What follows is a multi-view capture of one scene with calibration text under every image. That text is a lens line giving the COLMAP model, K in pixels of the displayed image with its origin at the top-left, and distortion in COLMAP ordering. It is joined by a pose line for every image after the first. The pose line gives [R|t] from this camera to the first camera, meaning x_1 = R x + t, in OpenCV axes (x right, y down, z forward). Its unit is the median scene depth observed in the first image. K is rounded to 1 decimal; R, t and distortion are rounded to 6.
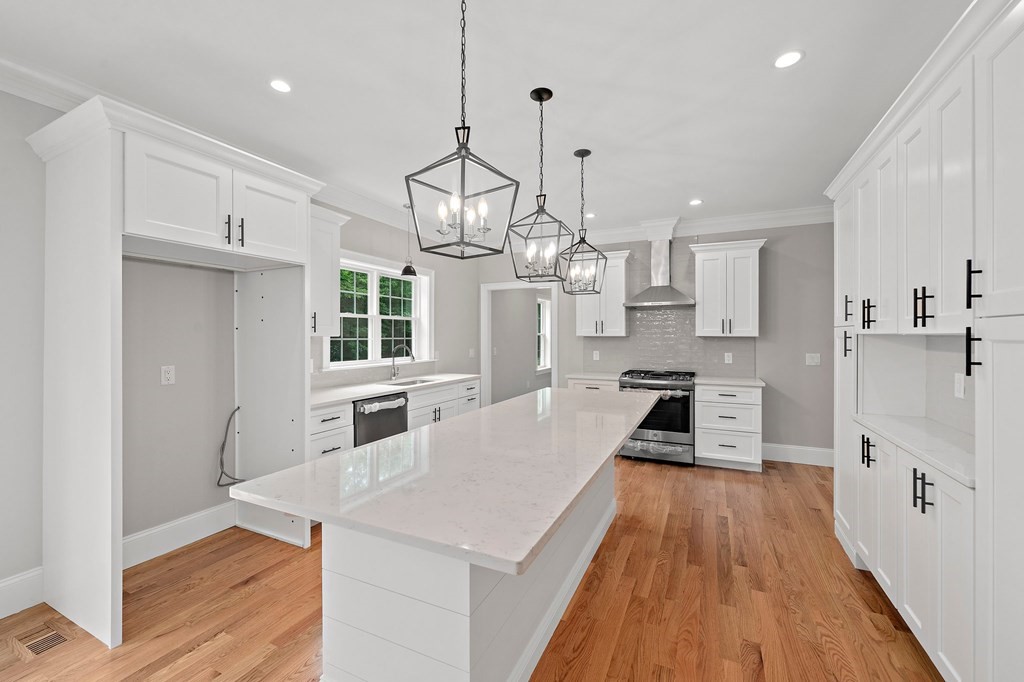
lens RADIAL K [[412.6, 0, 518.2], [0, 412.6, 337.0], [0, 0, 1]] dist [-0.000261, 0.000067]
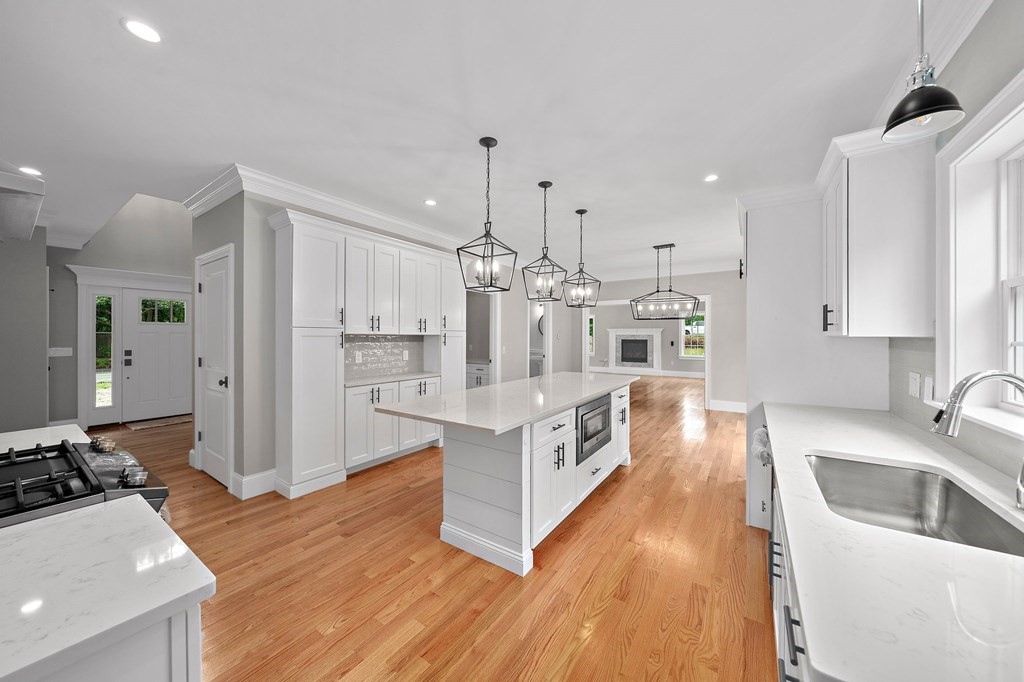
lens RADIAL K [[350.7, 0, 520.0], [0, 350.7, 338.3], [0, 0, 1]] dist [-0.002209, 0.000037]
pose [[-0.988280, -0.007767, 0.152453, -0.026076], [-0.007220, 0.999965, 0.004142, 0.001401], [-0.152480, 0.002993, -0.988302, 1.301788]]
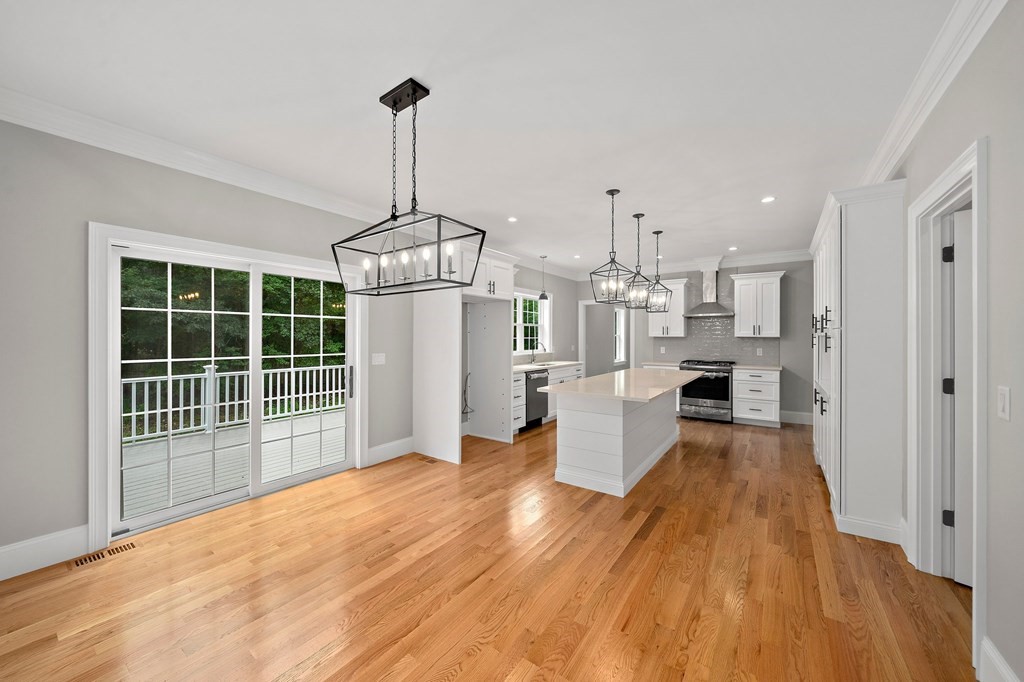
lens RADIAL K [[391.6, 0, 508.8], [0, 391.6, 339.2], [0, 0, 1]] dist [-0.006871, 0.000019]
pose [[0.985153, 0.002724, -0.171657, -0.129300], [-0.002094, 0.999990, 0.003855, 0.002978], [0.171666, -0.003438, 0.985149, -0.533484]]
